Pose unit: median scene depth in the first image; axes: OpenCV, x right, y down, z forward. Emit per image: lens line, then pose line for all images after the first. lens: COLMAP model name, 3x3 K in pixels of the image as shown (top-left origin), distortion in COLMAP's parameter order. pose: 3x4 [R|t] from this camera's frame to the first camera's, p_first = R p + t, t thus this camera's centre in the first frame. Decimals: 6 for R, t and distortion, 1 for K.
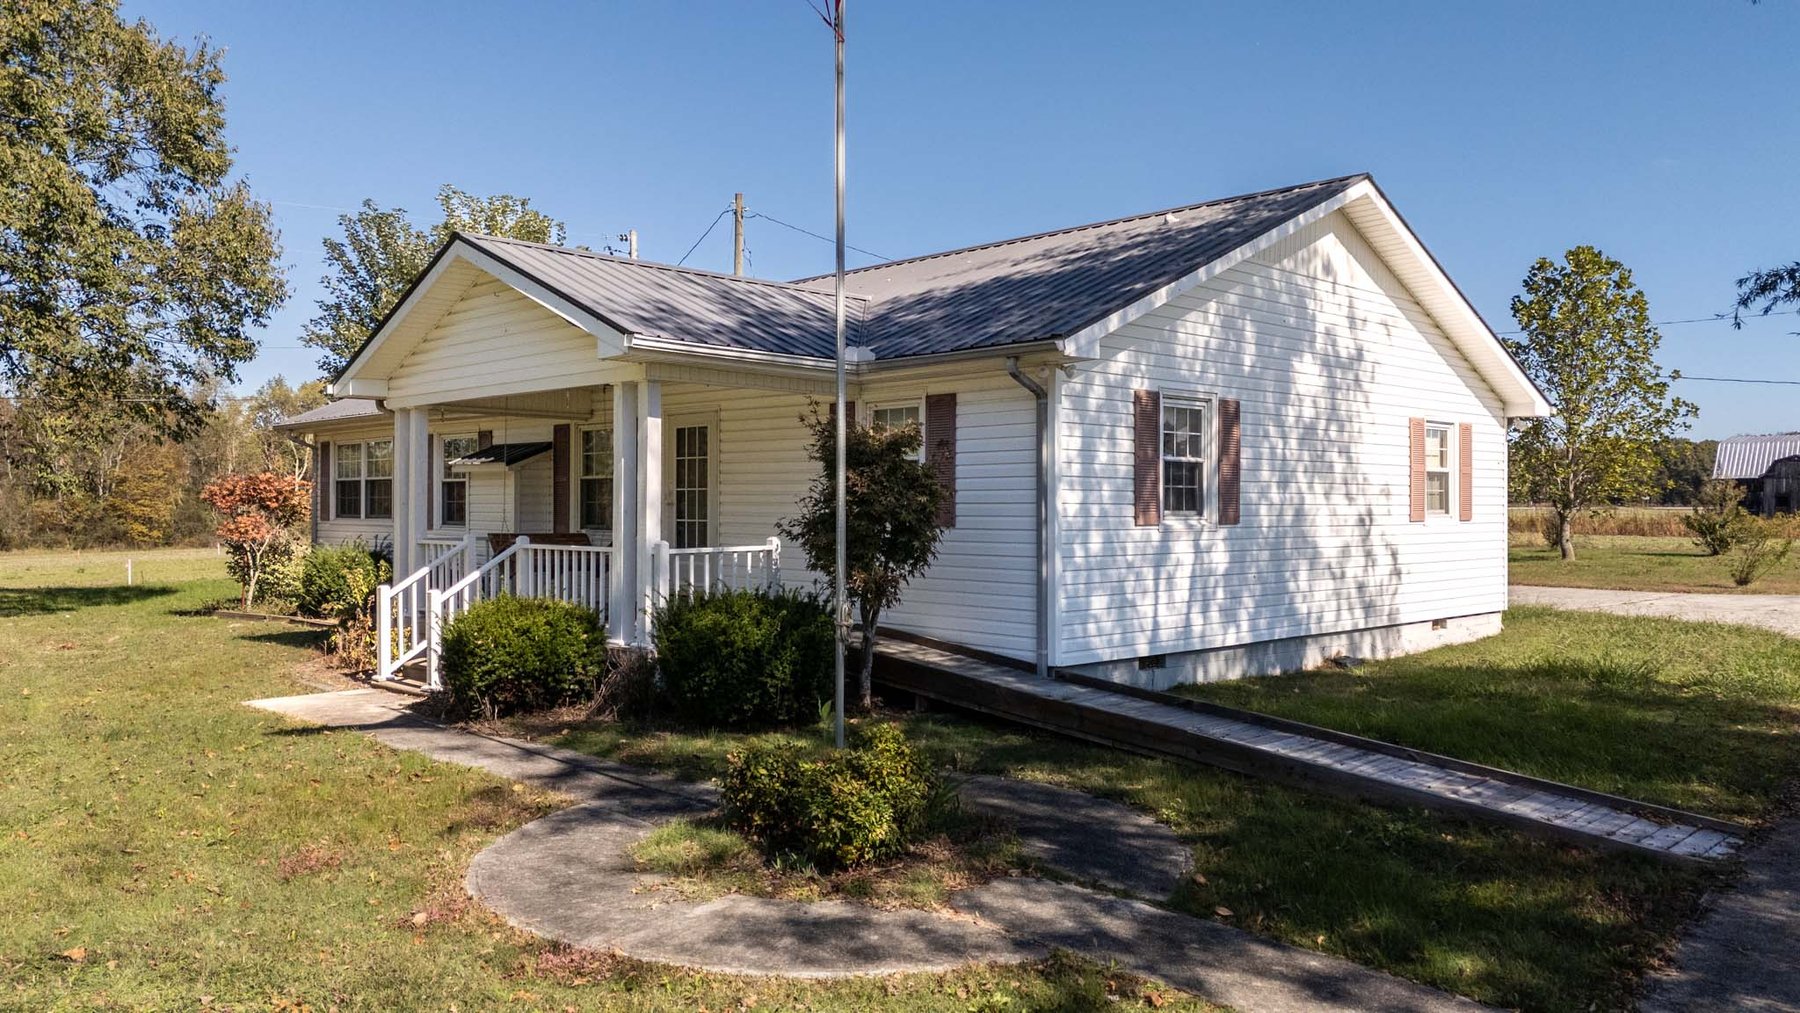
lens RADIAL K [[1336.8, 0, 900.0], [0, 1336.8, 506.5], [0, 0, 1]] dist [0.126801, -0.104194]
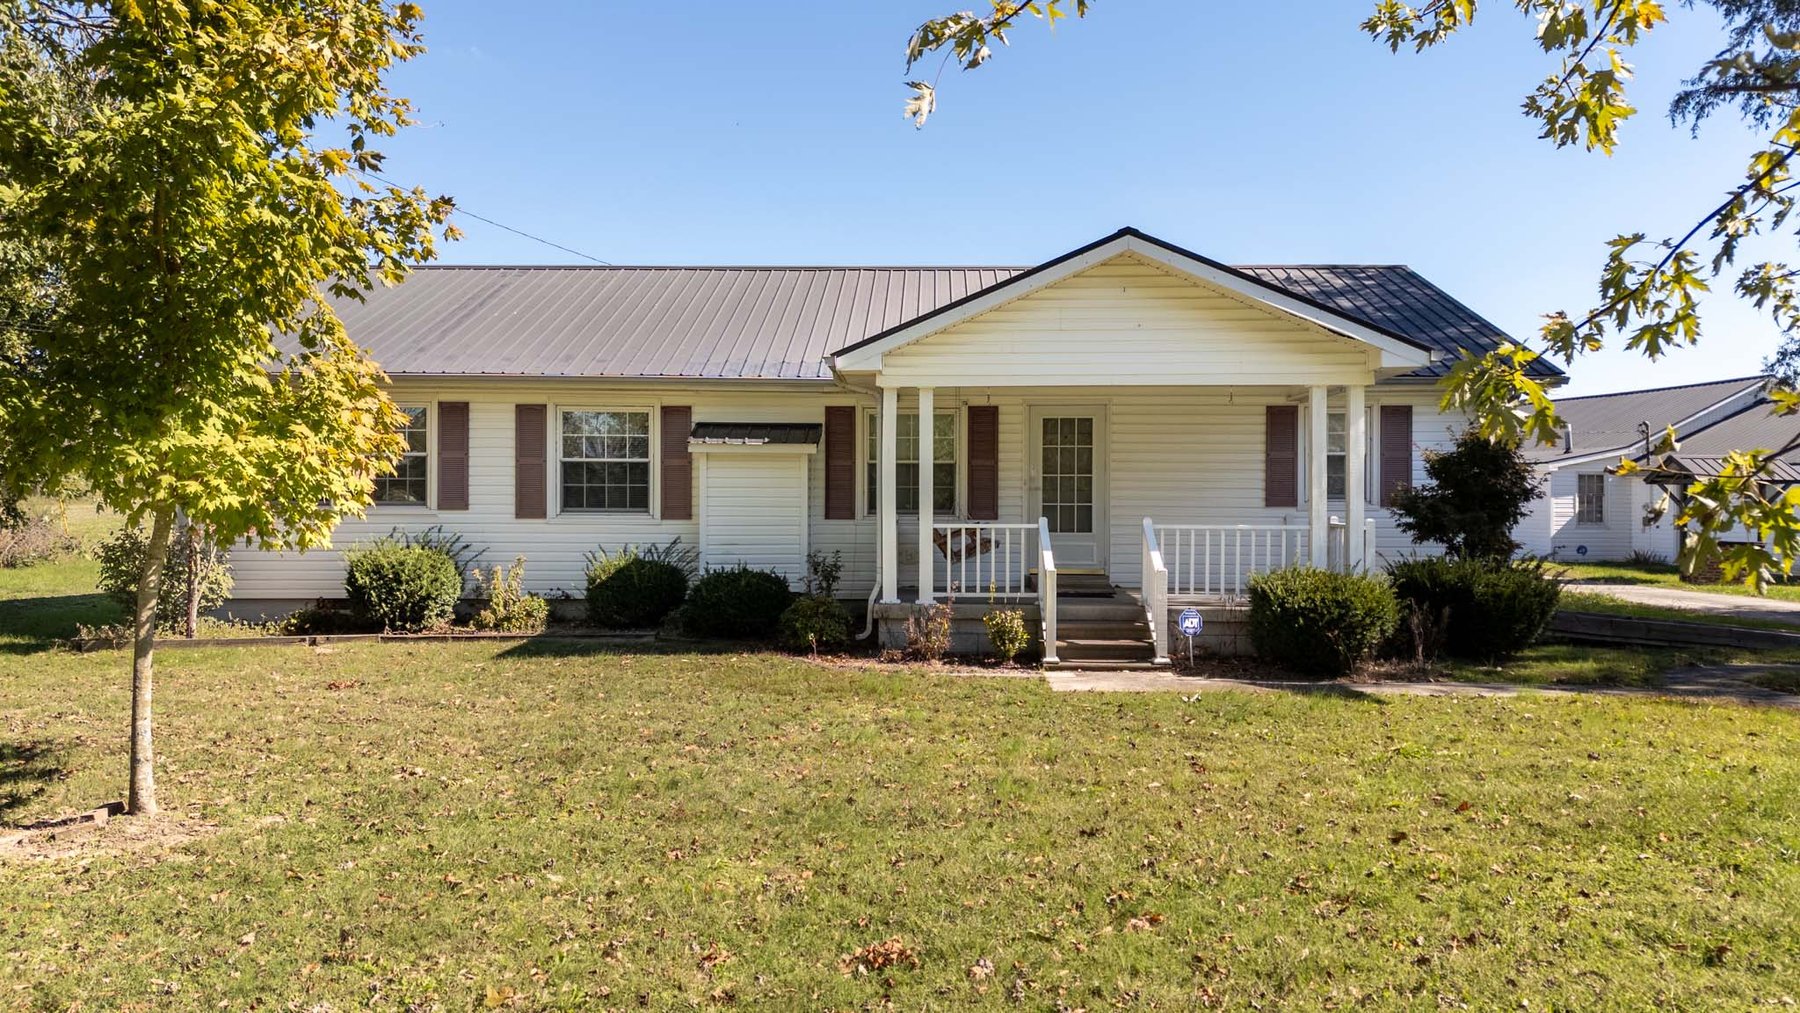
lens RADIAL K [[1336.8, 0, 900.0], [0, 1336.8, 506.5], [0, 0, 1]] dist [0.126801, -0.104194]
pose [[0.723858, -0.002814, 0.689943, -0.990578], [-0.001860, 0.999980, 0.006031, 0.006040], [-0.689946, -0.005649, 0.723839, 0.306344]]
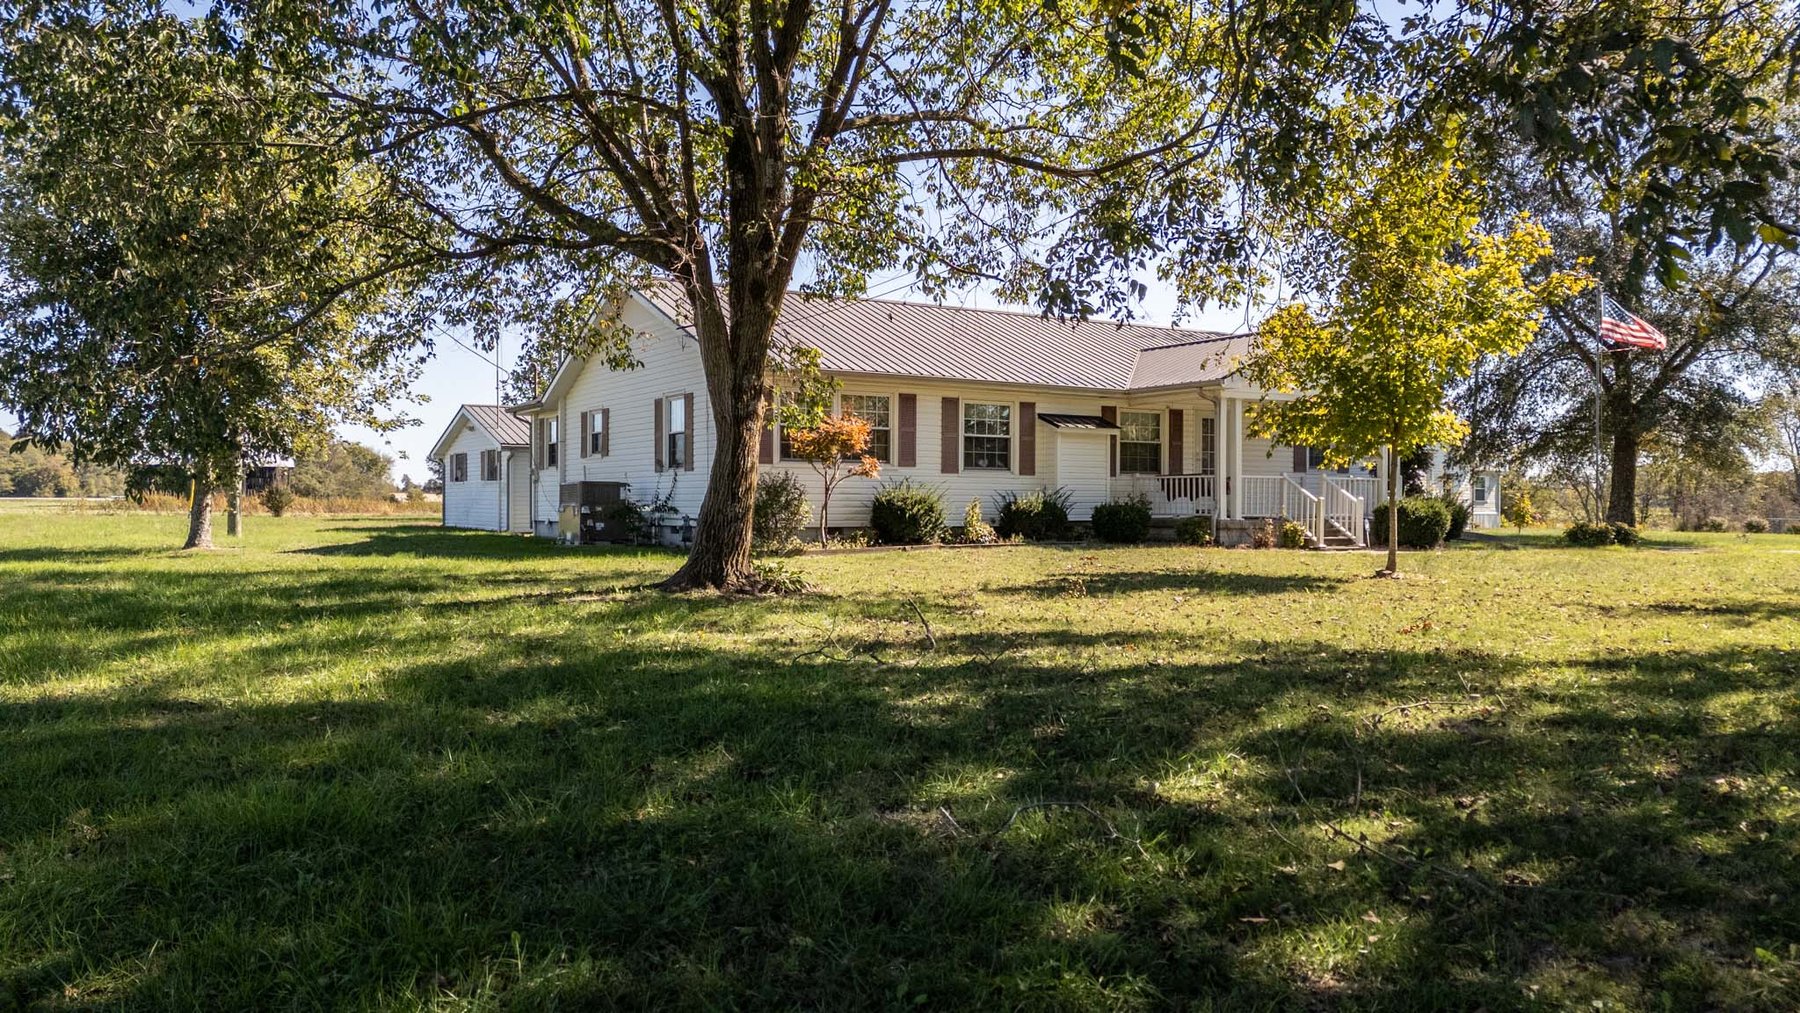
lens RADIAL K [[1336.8, 0, 900.0], [0, 1336.8, 506.5], [0, 0, 1]] dist [0.126801, -0.104194]
pose [[0.227289, -0.001314, 0.973826, -2.046407], [-0.003309, 0.999992, 0.002122, 0.059729], [-0.973822, -0.003705, 0.227283, 0.987594]]
